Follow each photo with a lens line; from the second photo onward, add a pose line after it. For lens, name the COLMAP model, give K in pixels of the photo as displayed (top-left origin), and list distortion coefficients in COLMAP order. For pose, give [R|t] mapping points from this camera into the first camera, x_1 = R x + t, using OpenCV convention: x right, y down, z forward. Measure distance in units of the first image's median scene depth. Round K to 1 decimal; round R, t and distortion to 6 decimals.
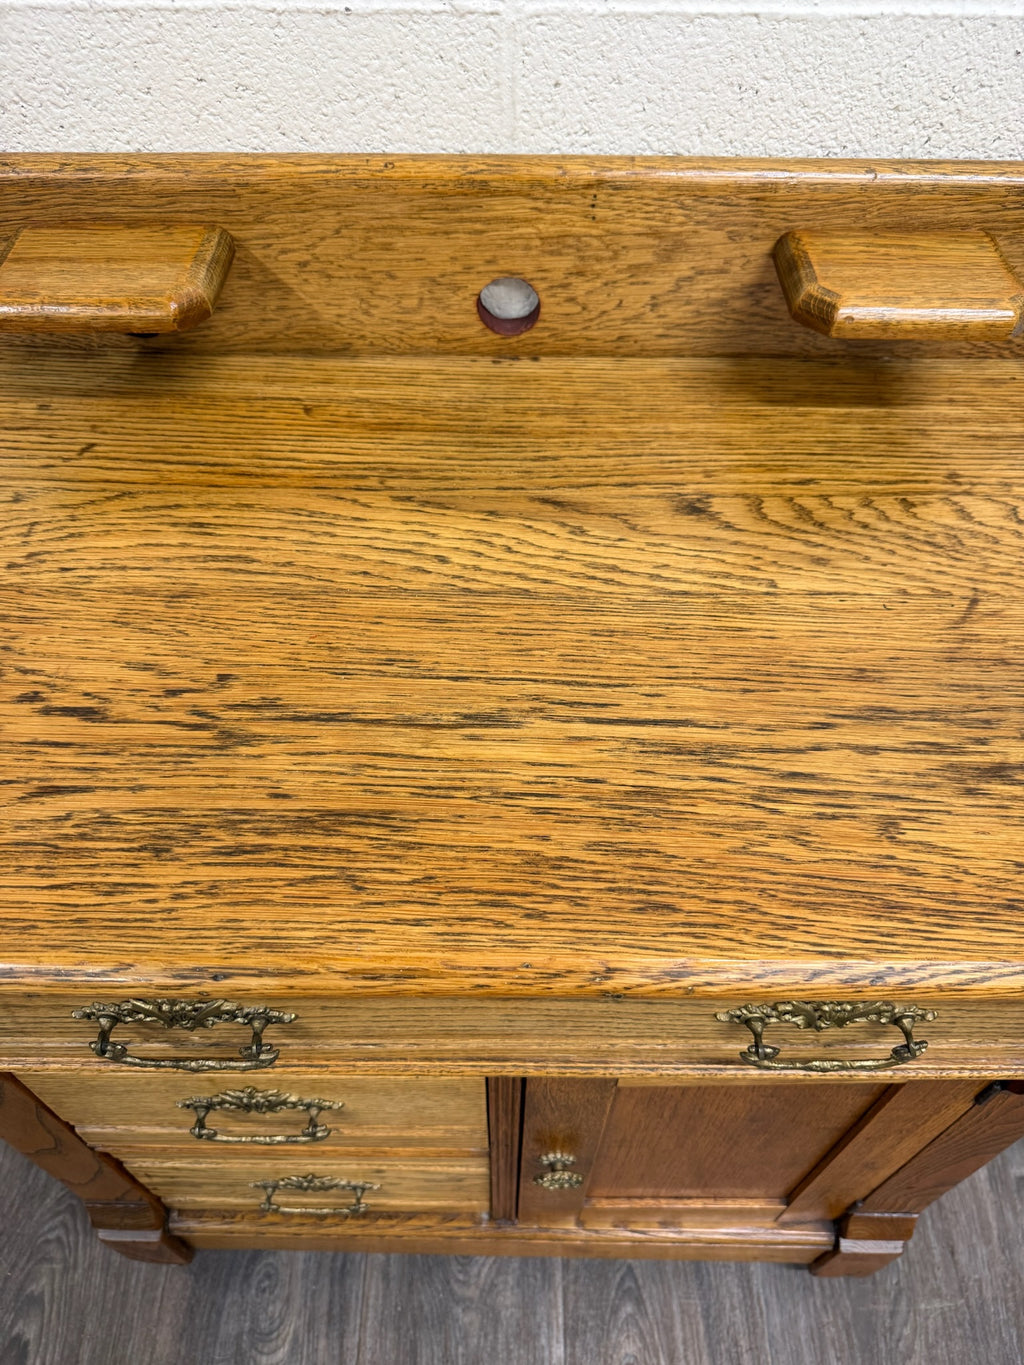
lens RADIAL K [[982.4, 0, 512.0], [0, 982.4, 682.5], [0, 0, 1]] dist [-0.019759, 0.006926]
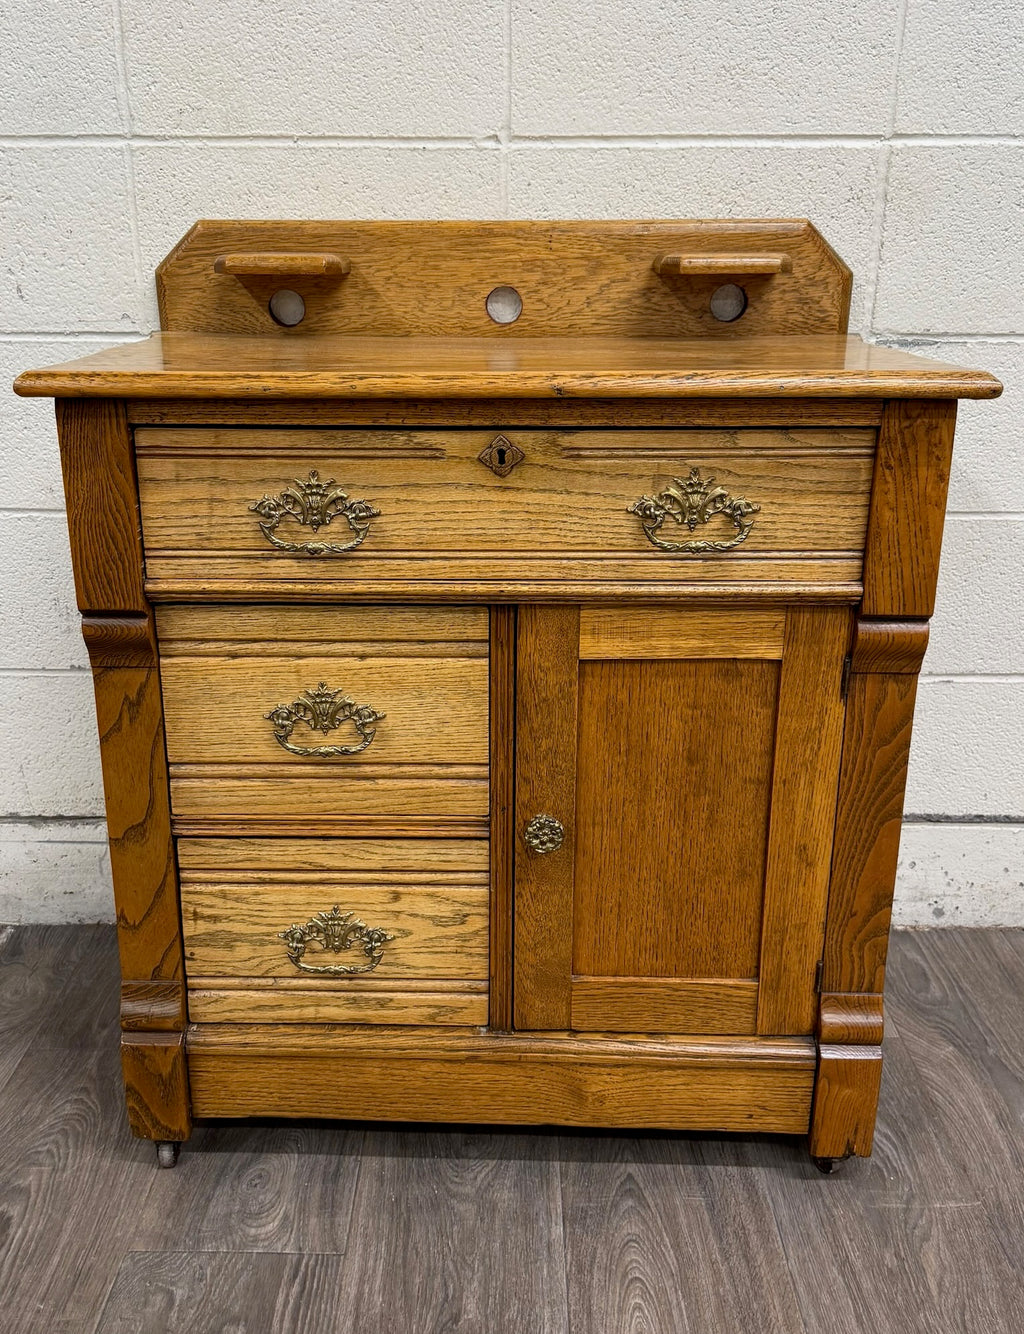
lens RADIAL K [[1211.0, 0, 485.0], [0, 1211.0, 647.4], [0, 0, 1]] dist [0.089406, -0.147657]
pose [[0.999835, -0.003269, -0.017841, -0.000783], [-0.006619, 0.850038, -0.526679, 1.320343], [0.016887, 0.526711, 0.849877, -0.528137]]
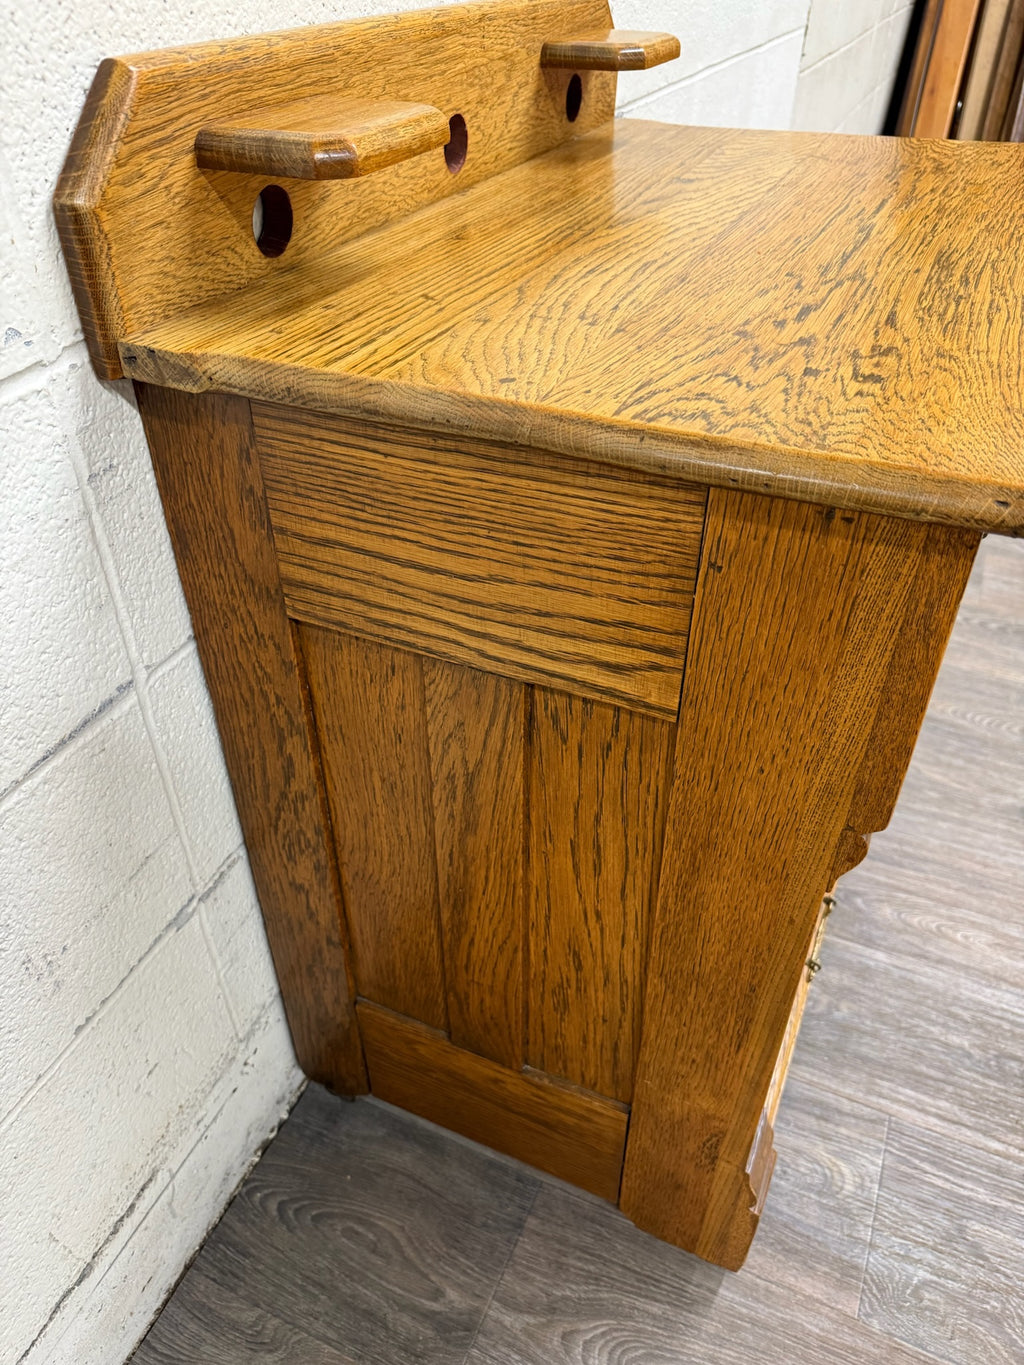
lens RADIAL K [[980.9, 0, 505.4], [0, 980.9, 679.5], [0, 0, 1]] dist [-0.012486, 0.001389]
pose [[0.411706, -0.570737, 0.710463, -1.255907], [0.709301, 0.690166, 0.143399, -0.065545], [-0.572180, 0.444894, 0.688970, 0.460449]]
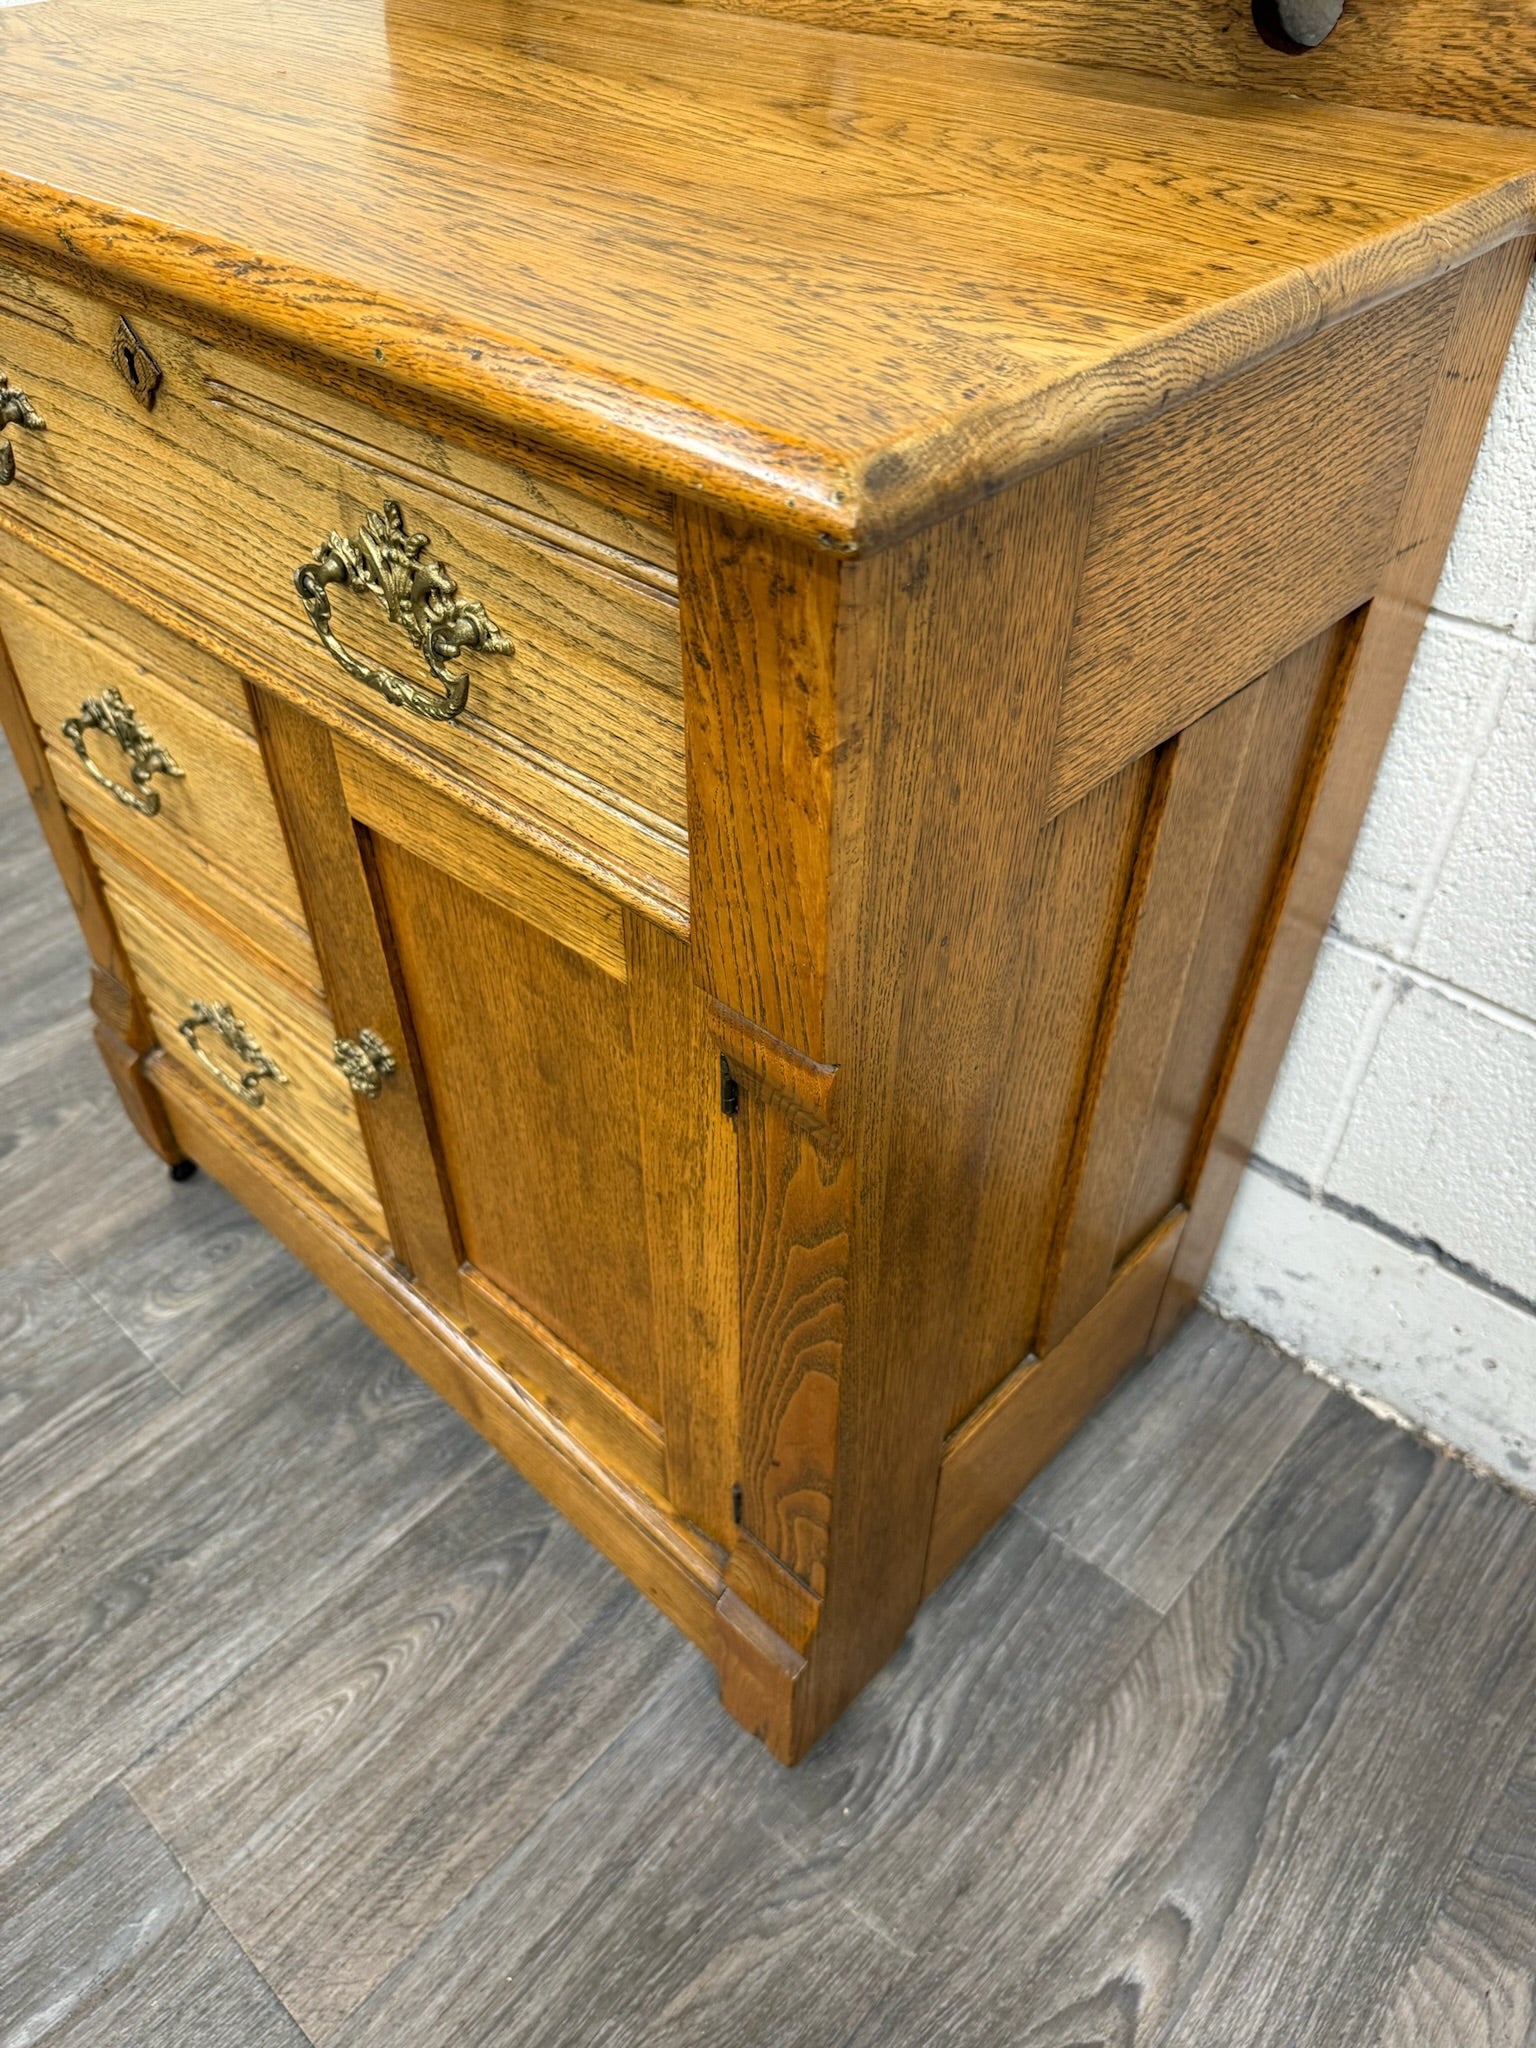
lens RADIAL K [[1473.9, 0, 768.0], [0, 1473.9, 1024.0], [0, 0, 1]] dist [-0.019759, 0.006926]
pose [[0.740048, 0.445640, -0.503721, 0.949039], [-0.511742, 0.859100, 0.008211, 0.370094], [0.436405, 0.251699, 0.863828, 0.220542]]
